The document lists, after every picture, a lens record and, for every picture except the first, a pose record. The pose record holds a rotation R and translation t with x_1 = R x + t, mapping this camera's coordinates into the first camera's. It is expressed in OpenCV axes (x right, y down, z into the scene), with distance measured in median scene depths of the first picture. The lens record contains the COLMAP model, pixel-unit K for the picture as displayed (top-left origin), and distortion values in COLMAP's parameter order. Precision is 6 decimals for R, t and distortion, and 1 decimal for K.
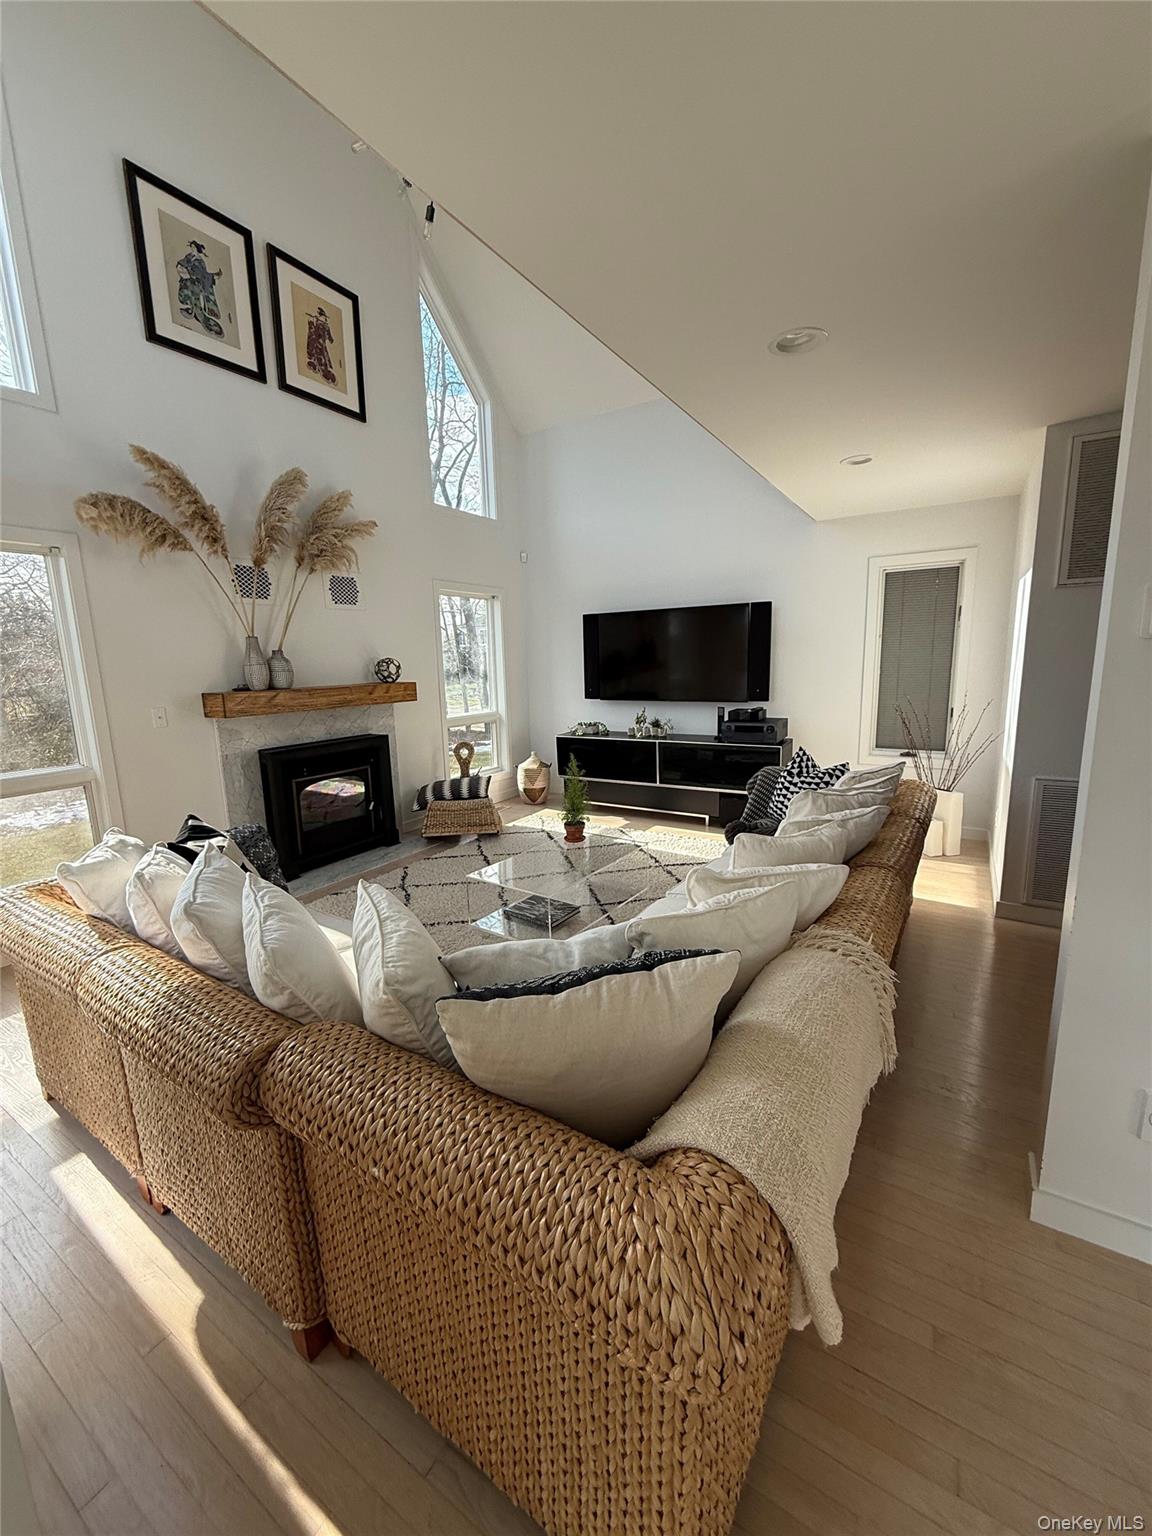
lens RADIAL K [[611.2, 0, 576.0], [0, 611.2, 768.0], [0, 0, 1]] dist [0.001603, -0.000064]
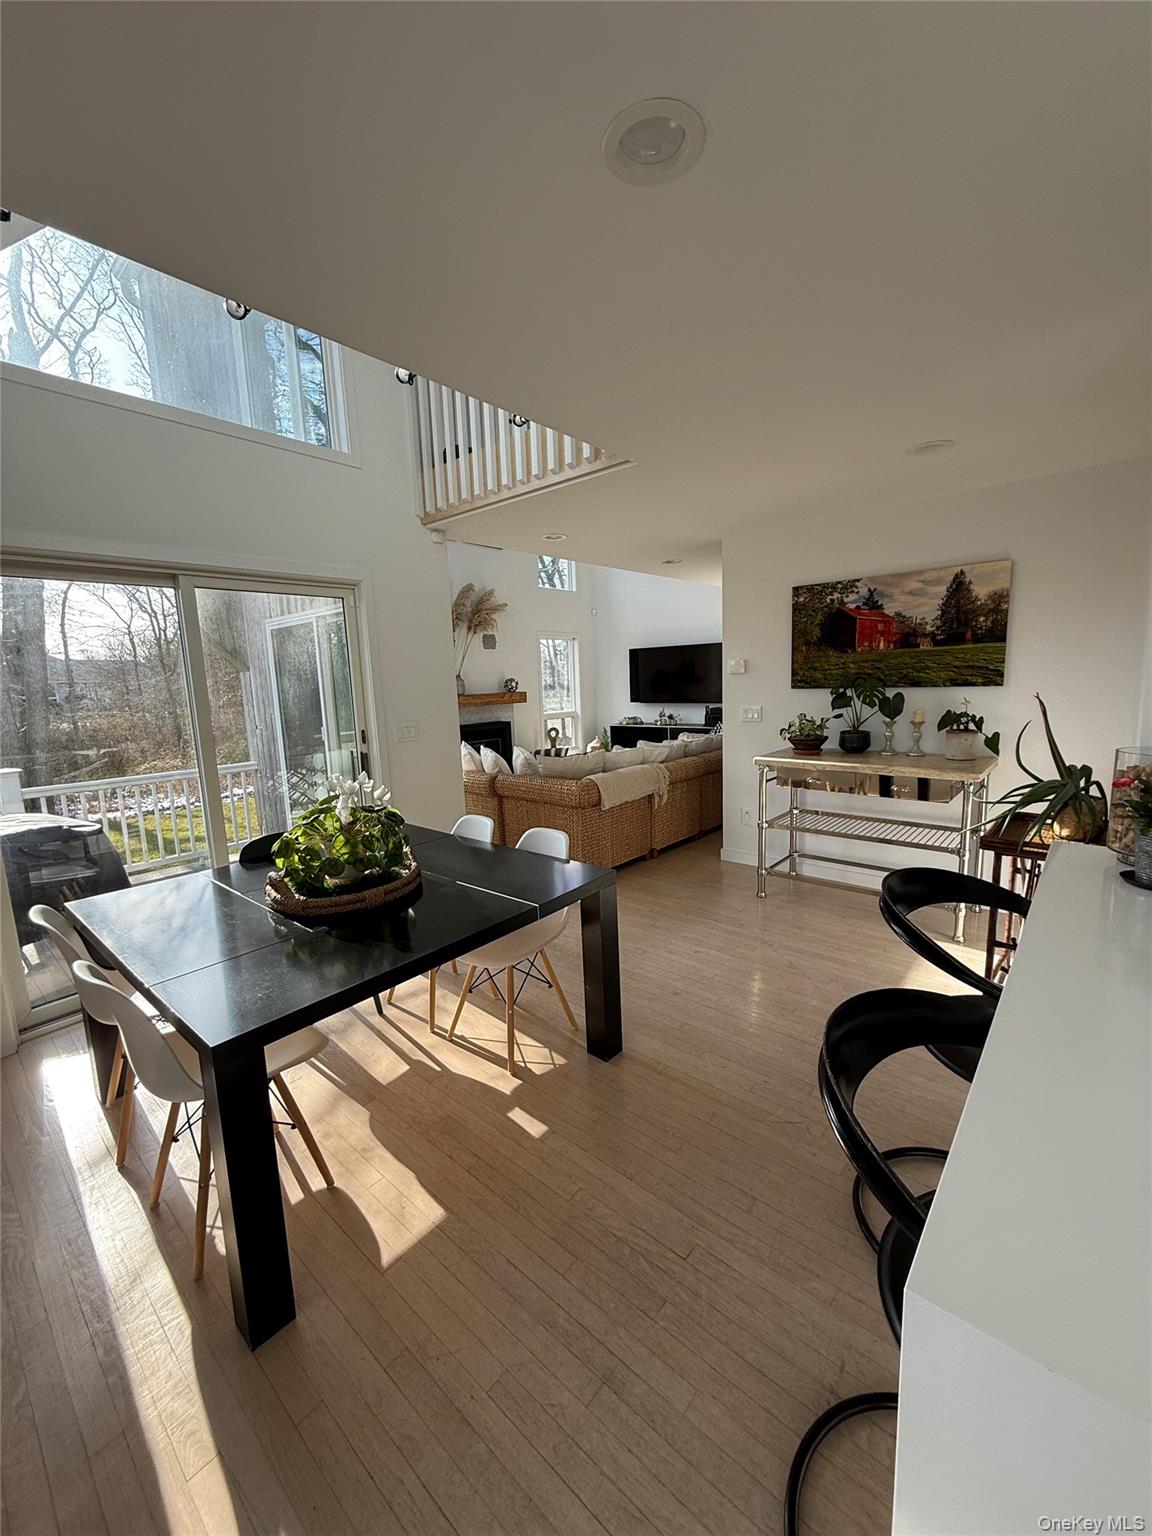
lens RADIAL K [[611.2, 0, 576.0], [0, 611.2, 768.0], [0, 0, 1]] dist [0.001603, -0.000064]
pose [[0.988163, 0.012763, -0.152874, 0.147245], [-0.015997, 0.999673, -0.019940, 0.109183], [0.152570, 0.022150, 0.988044, -0.694759]]
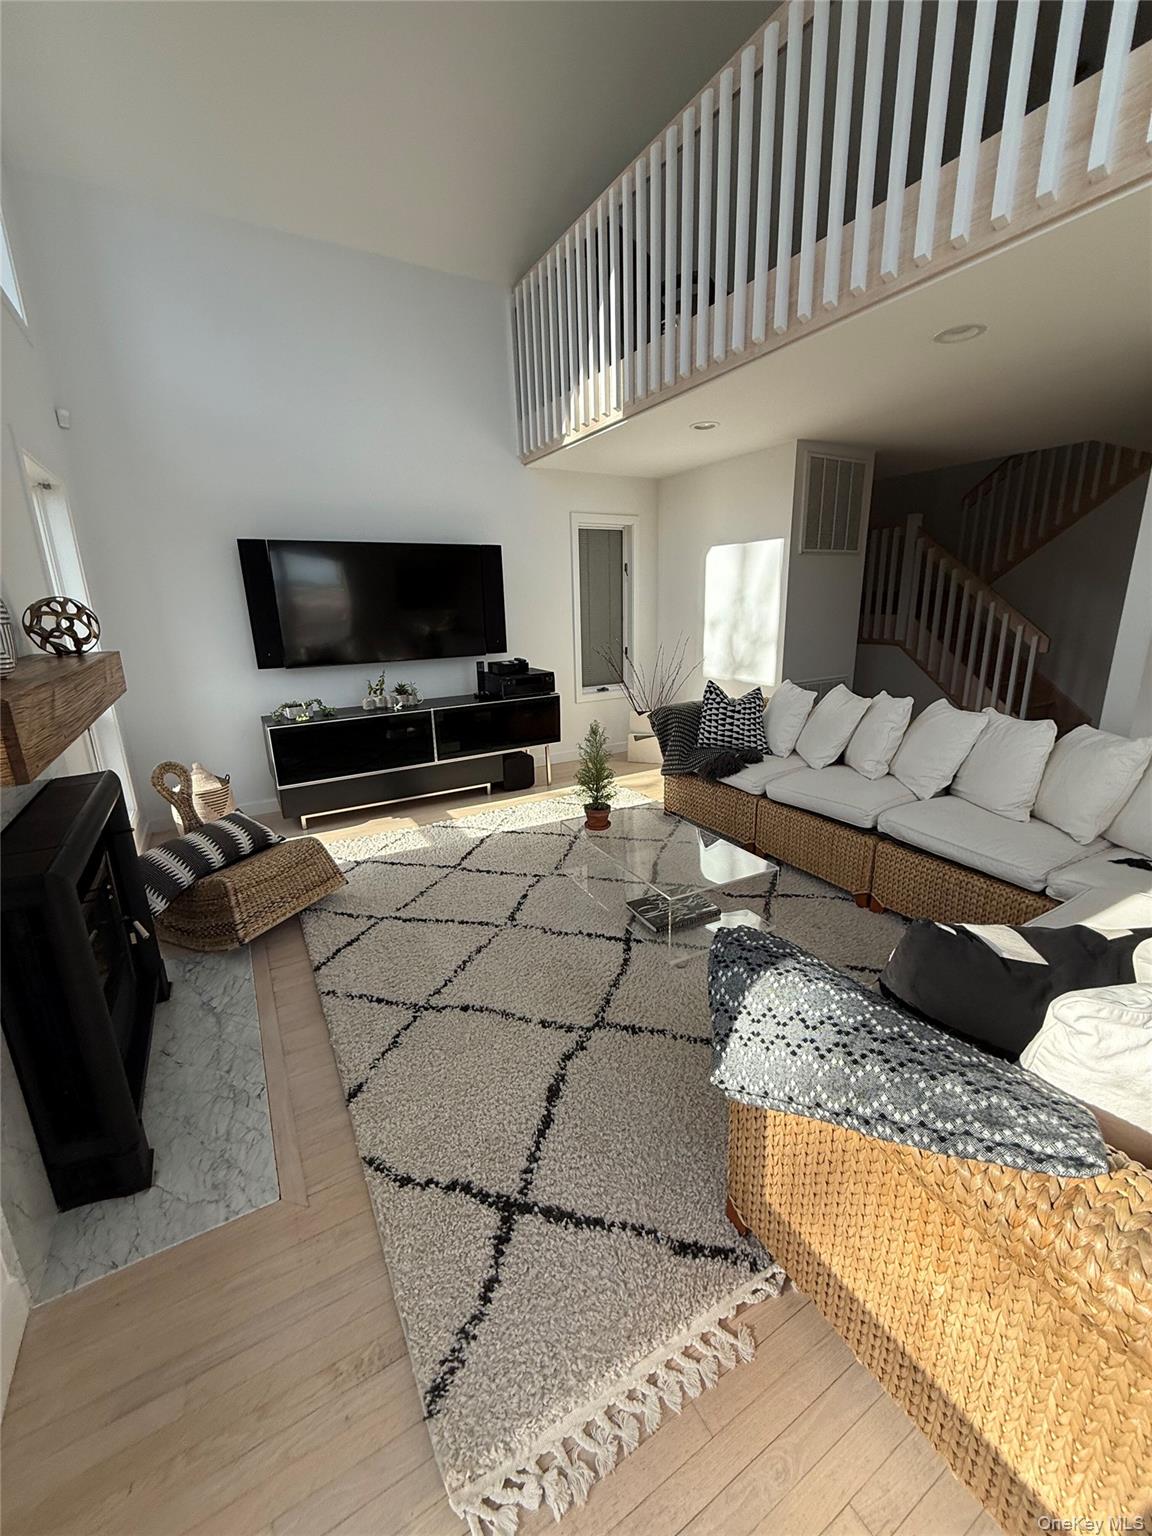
lens RADIAL K [[611.2, 0, 576.0], [0, 611.2, 768.0], [0, 0, 1]] dist [0.001603, -0.000064]
pose [[0.464327, -0.218508, 0.858286, -0.520449], [0.168564, 0.973177, 0.156565, -0.066857], [-0.869475, 0.071979, 0.488705, 0.469263]]
